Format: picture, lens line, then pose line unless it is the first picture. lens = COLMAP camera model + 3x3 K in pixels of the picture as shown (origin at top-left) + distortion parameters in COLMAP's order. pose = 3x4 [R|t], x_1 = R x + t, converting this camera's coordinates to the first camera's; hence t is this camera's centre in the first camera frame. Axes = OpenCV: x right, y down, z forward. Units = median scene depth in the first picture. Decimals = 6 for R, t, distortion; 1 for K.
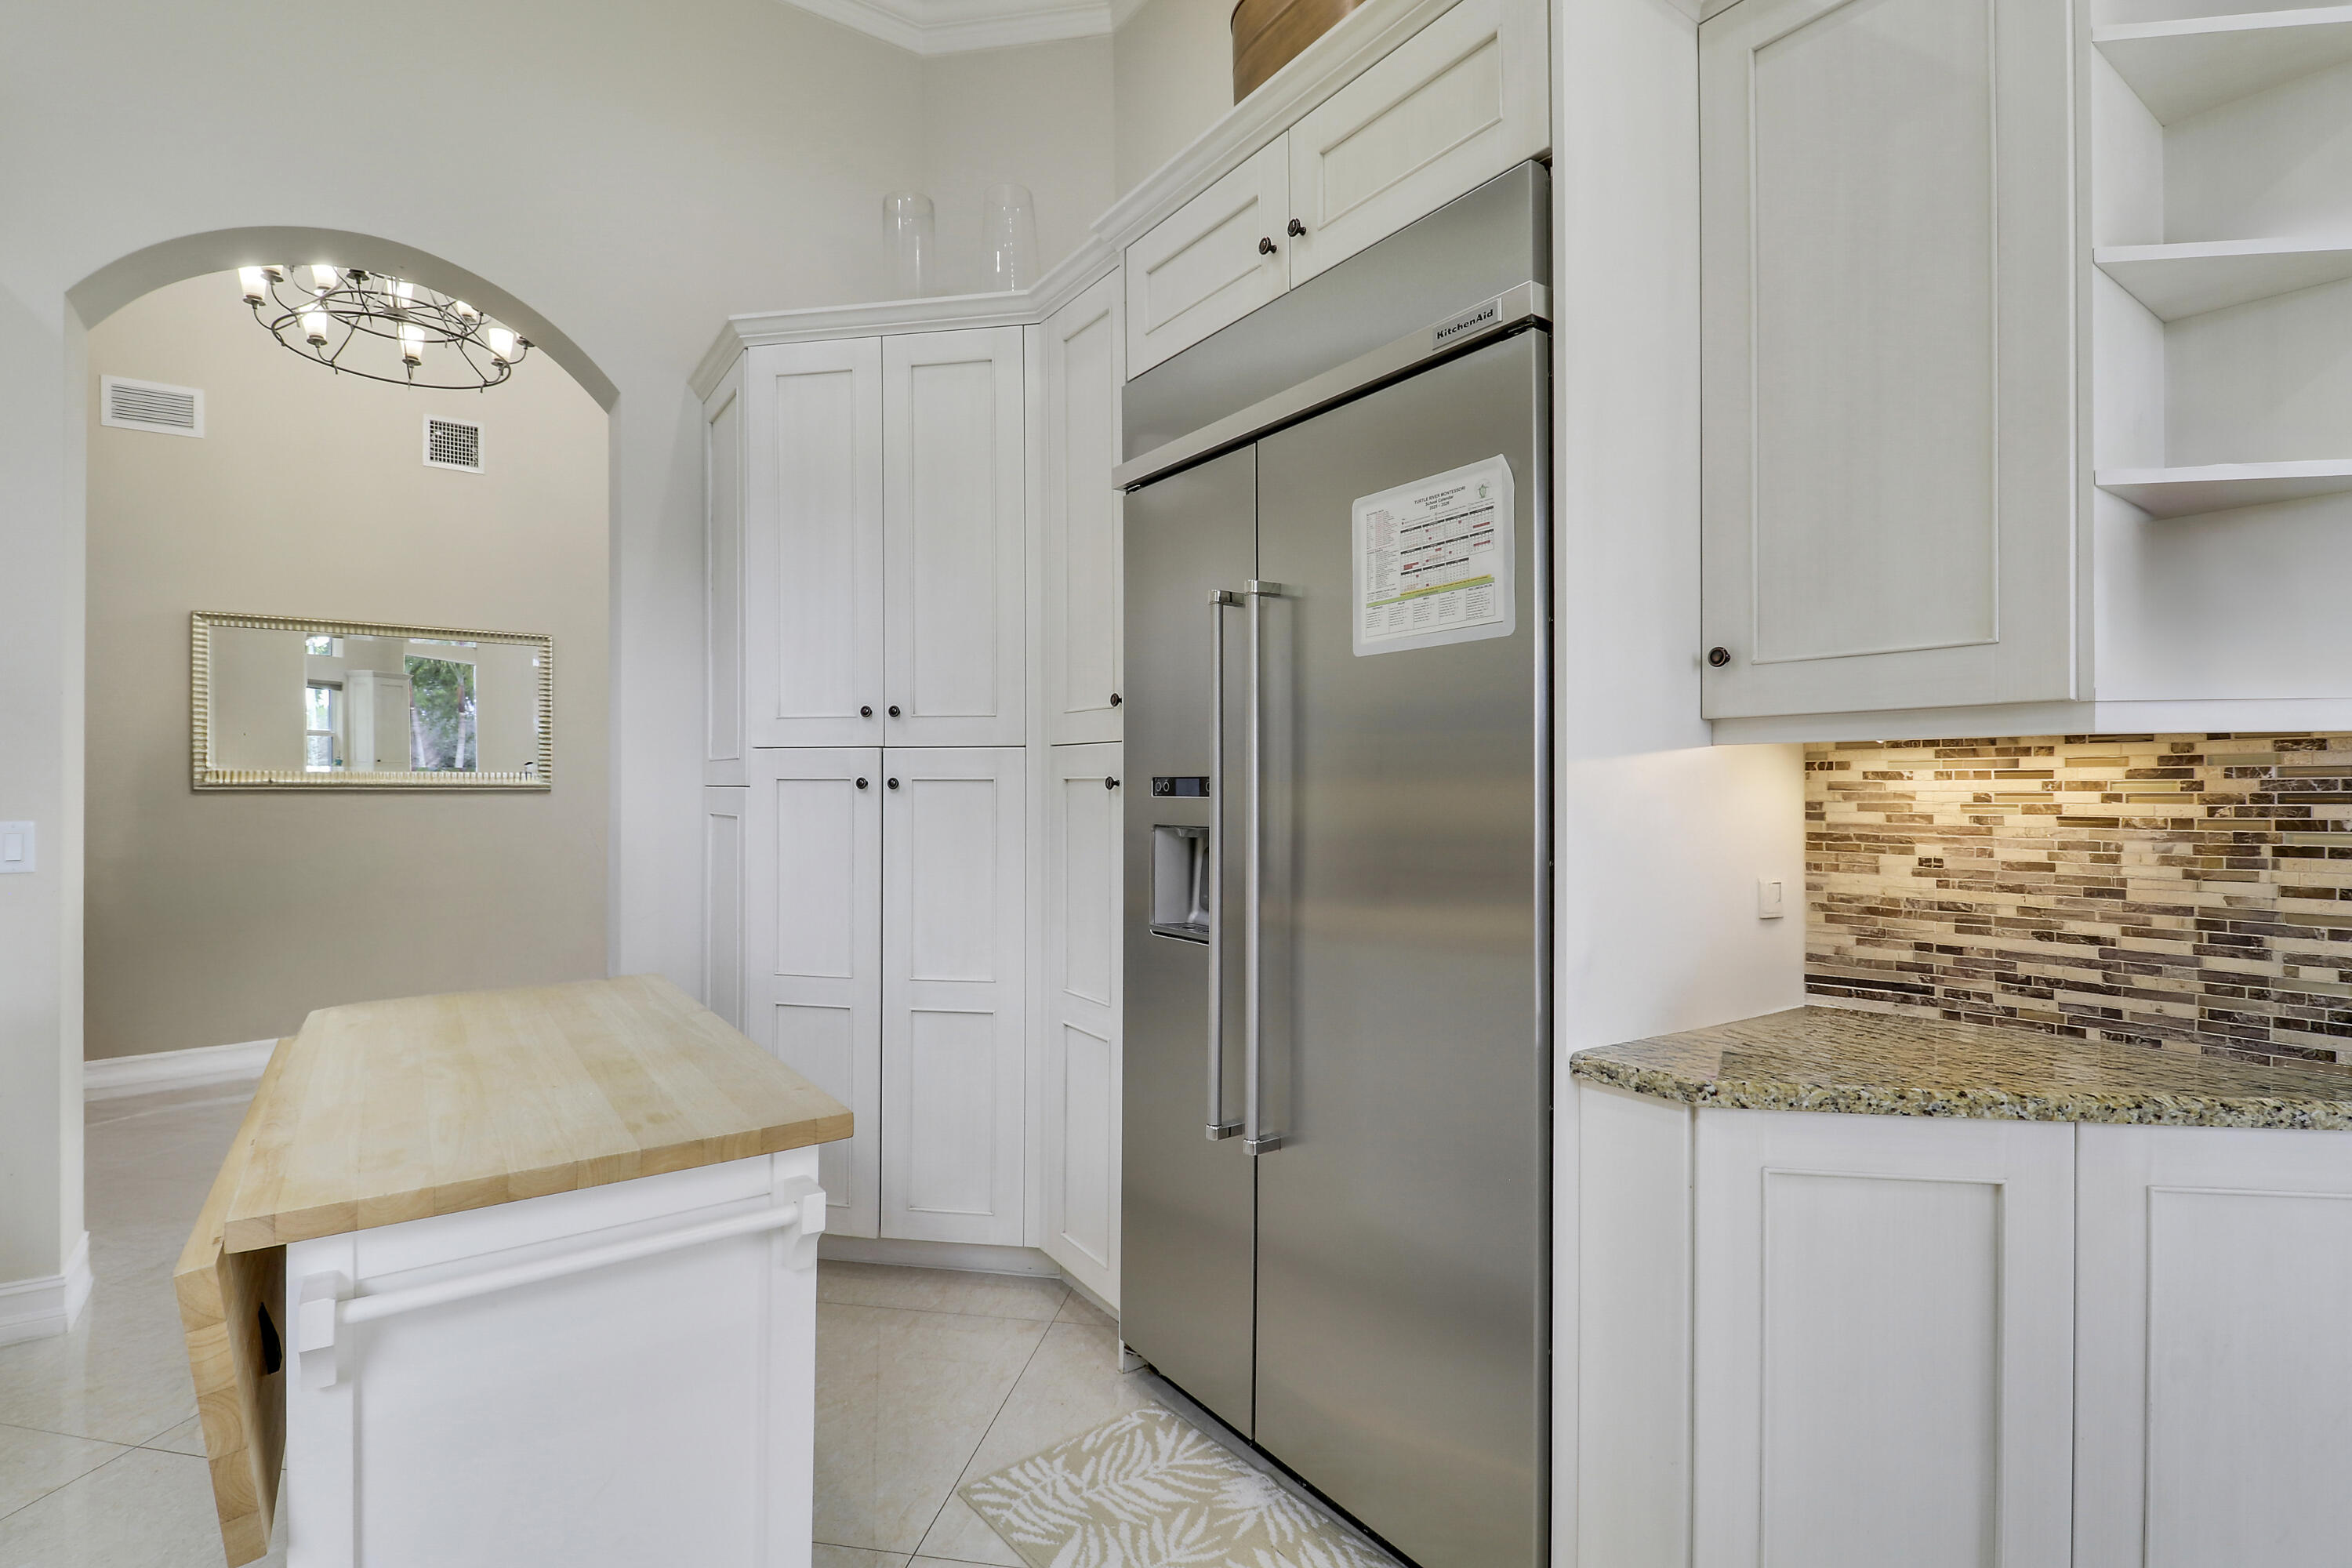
lens RADIAL K [[1115.3, 0, 1223.7], [0, 1115.3, 768.4], [0, 0, 1]] dist [-0.005499, -0.006123]
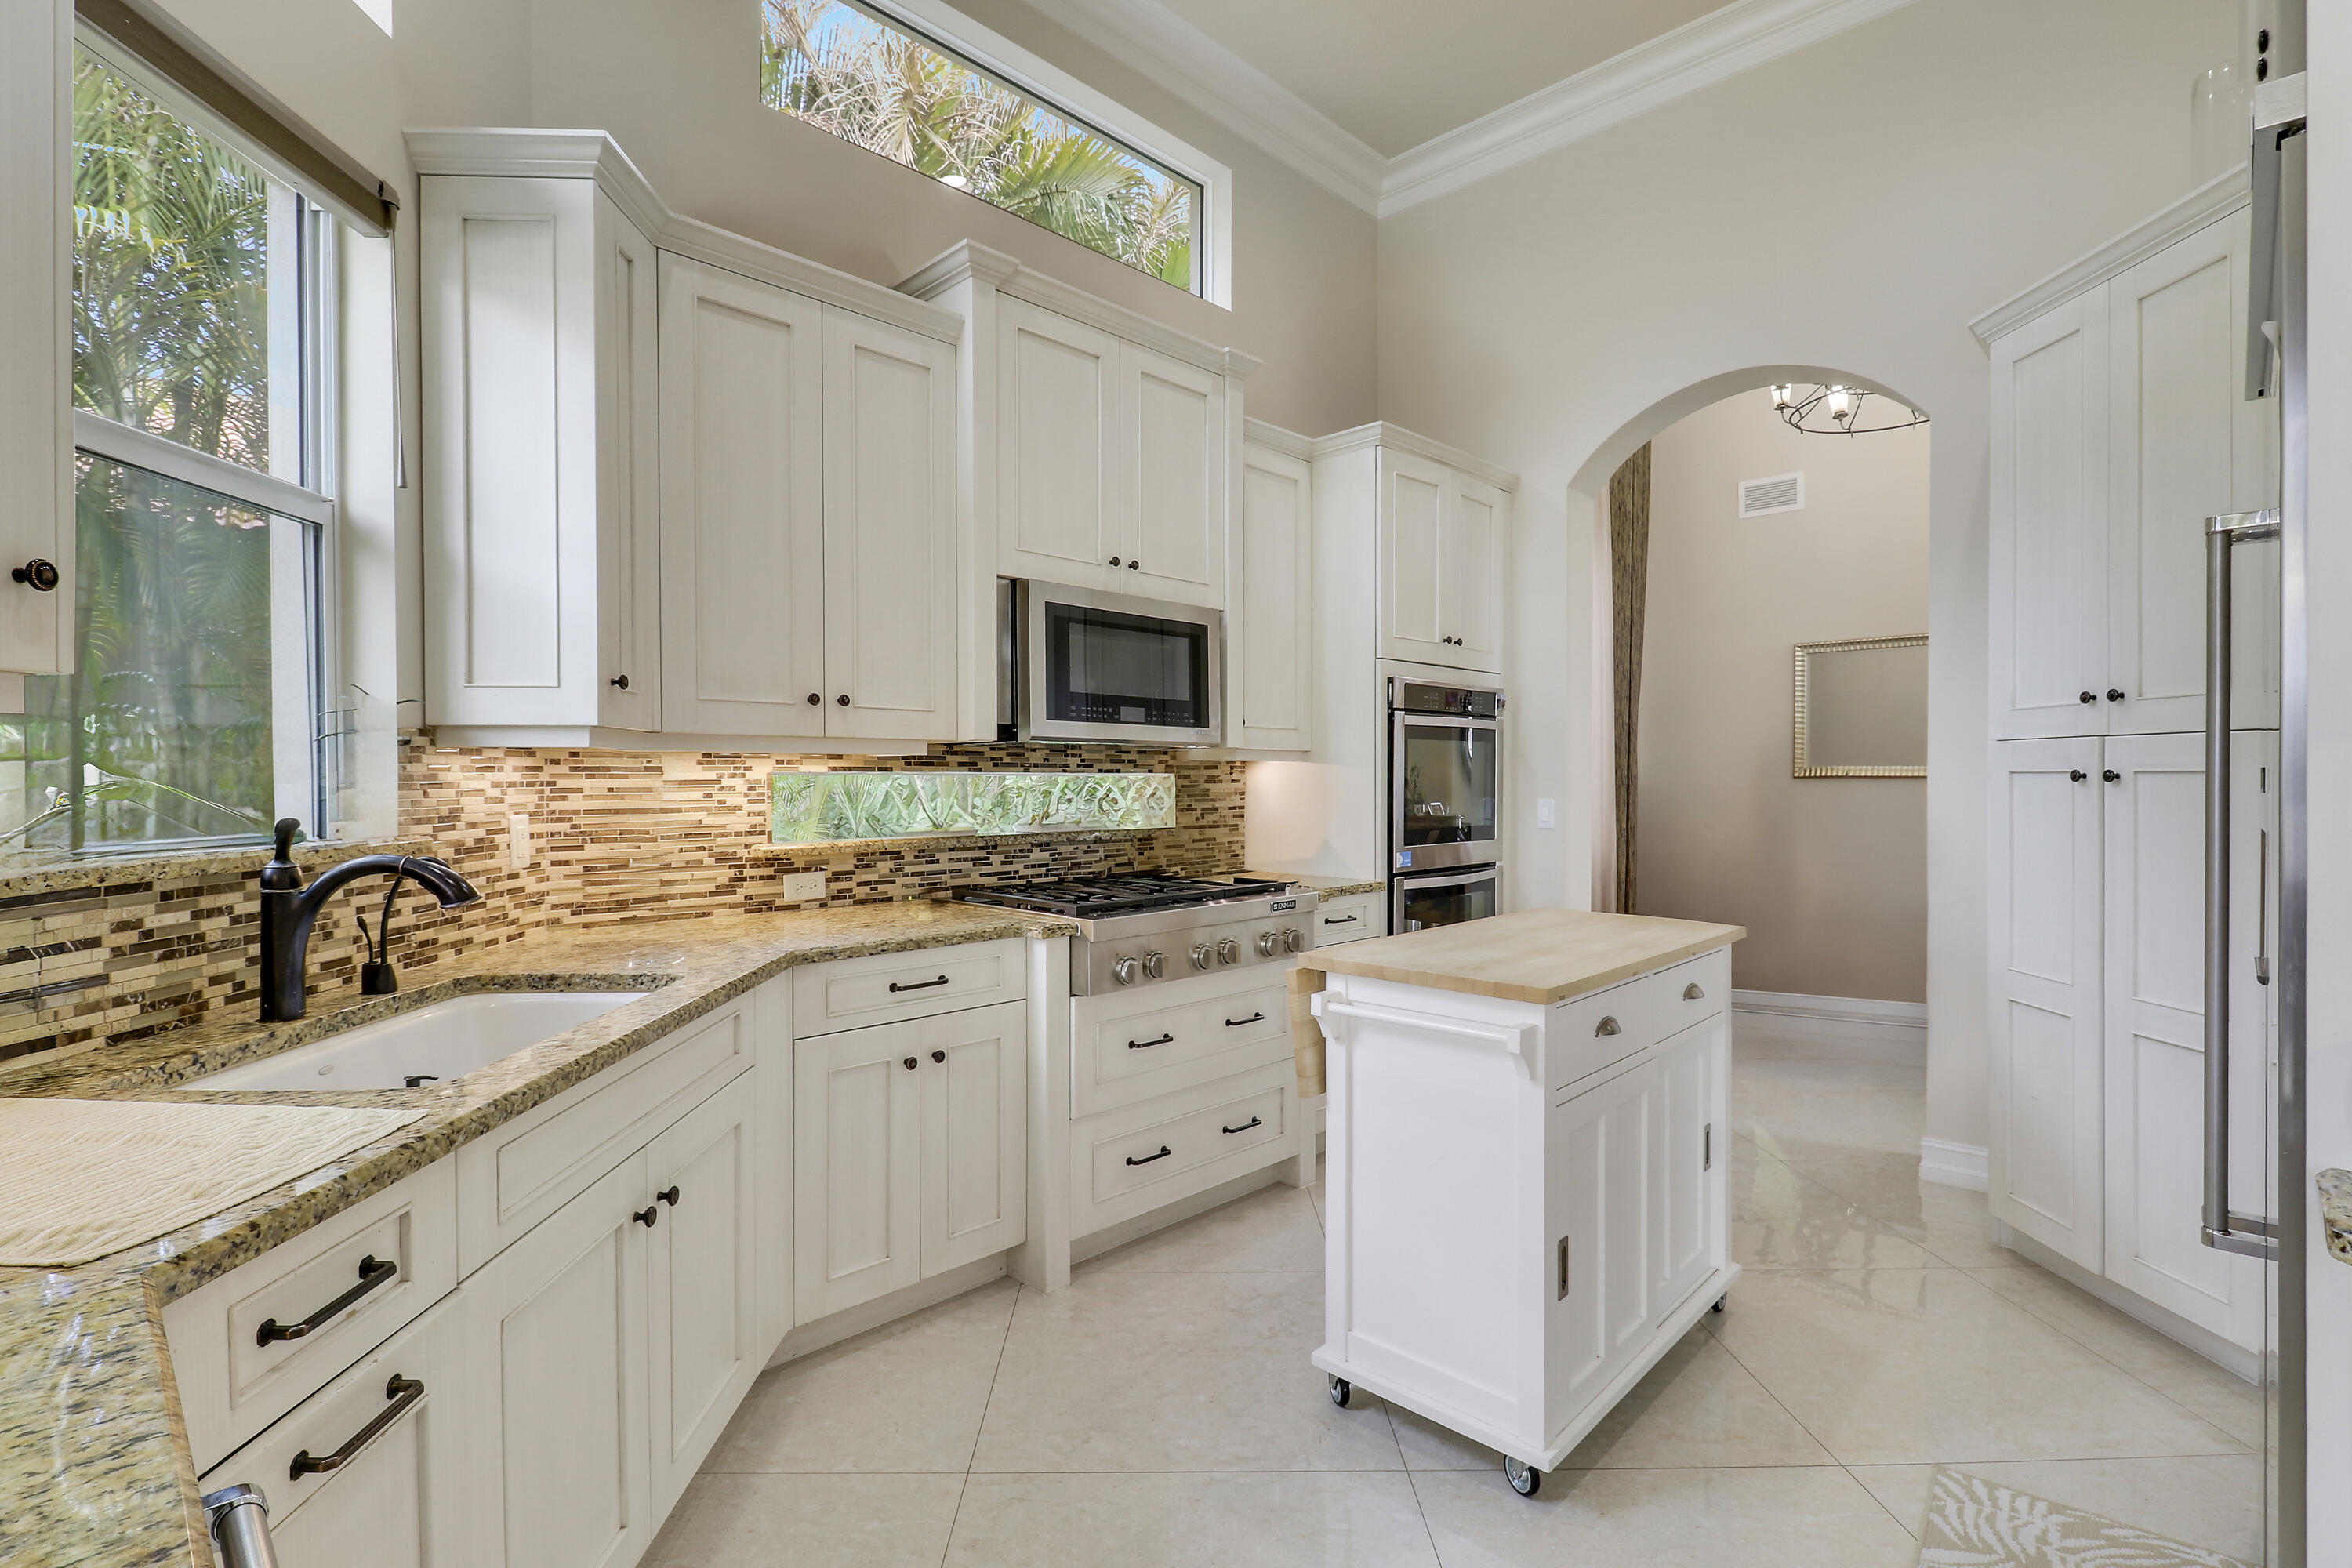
lens RADIAL K [[1115.3, 0, 1157.4], [0, 1115.3, 785.7], [0, 0, 1]] dist [-0.005499, -0.006123]
pose [[0.143607, 0.010594, -0.989578, 0.563507], [0.010343, 0.999872, 0.012205, 0.002856], [0.989581, -0.011988, 0.143479, 0.129812]]
